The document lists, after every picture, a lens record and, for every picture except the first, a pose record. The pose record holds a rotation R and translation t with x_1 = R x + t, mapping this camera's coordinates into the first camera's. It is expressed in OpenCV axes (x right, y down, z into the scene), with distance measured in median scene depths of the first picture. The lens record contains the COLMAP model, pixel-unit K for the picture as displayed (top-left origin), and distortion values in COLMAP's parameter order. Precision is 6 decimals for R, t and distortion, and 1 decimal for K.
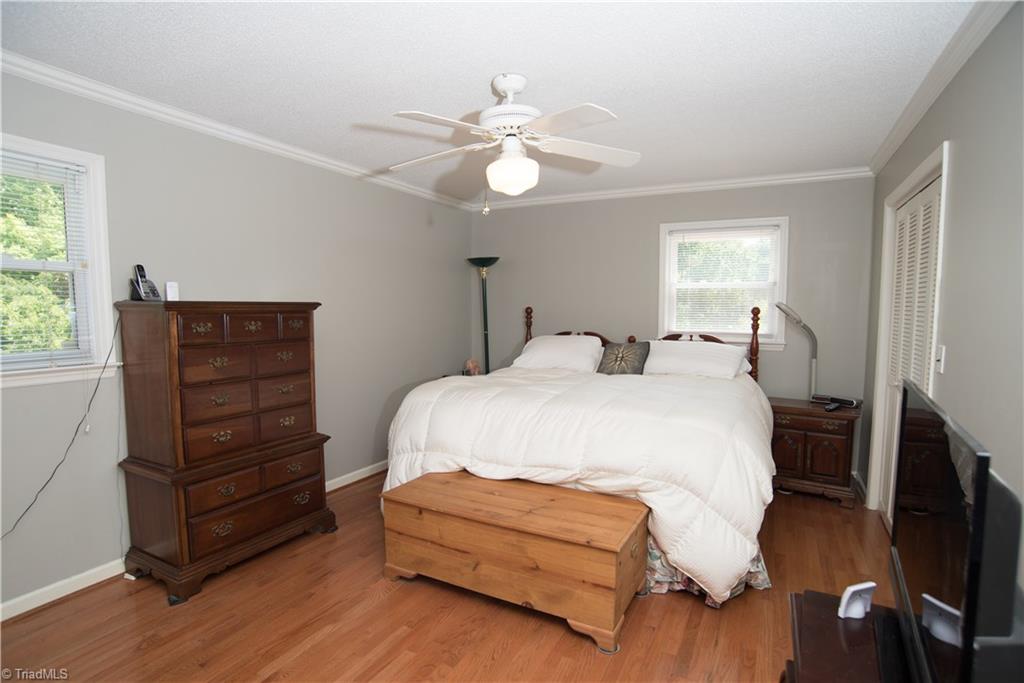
lens RADIAL K [[517.8, 0, 506.4], [0, 517.8, 341.4], [0, 0, 1]] dist [-0.056422, 0.011179]
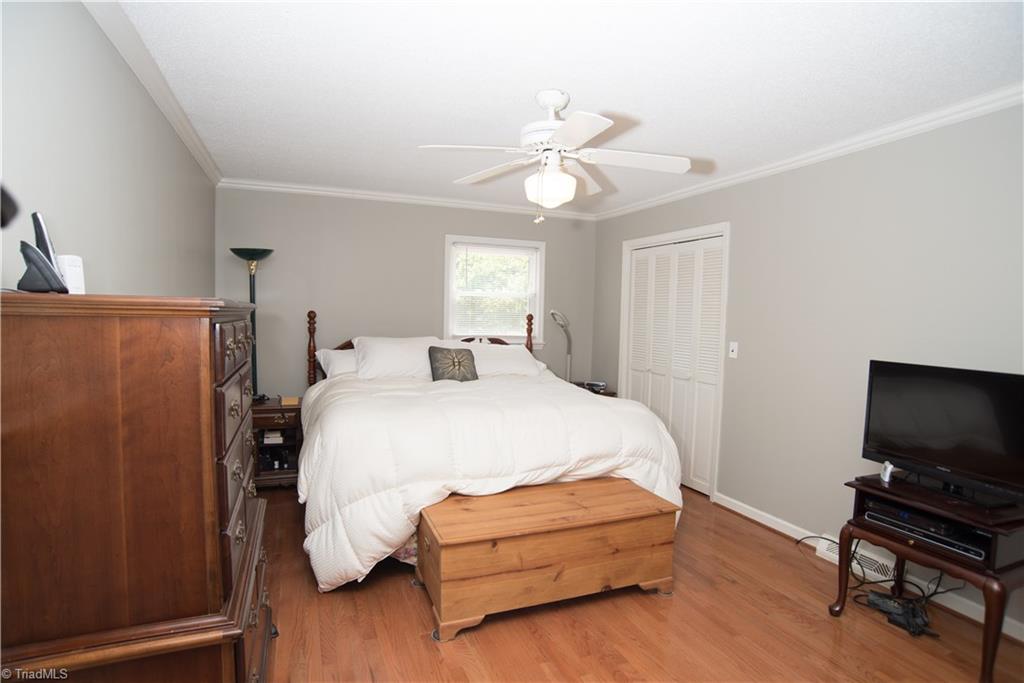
lens RADIAL K [[517.8, 0, 506.1], [0, 517.8, 348.3], [0, 0, 1]] dist [-0.056422, 0.011179]
pose [[0.656353, -0.037778, 0.753508, -0.482695], [0.032382, 0.999236, 0.021891, -0.015185], [-0.753759, 0.010032, 0.657075, 0.235970]]
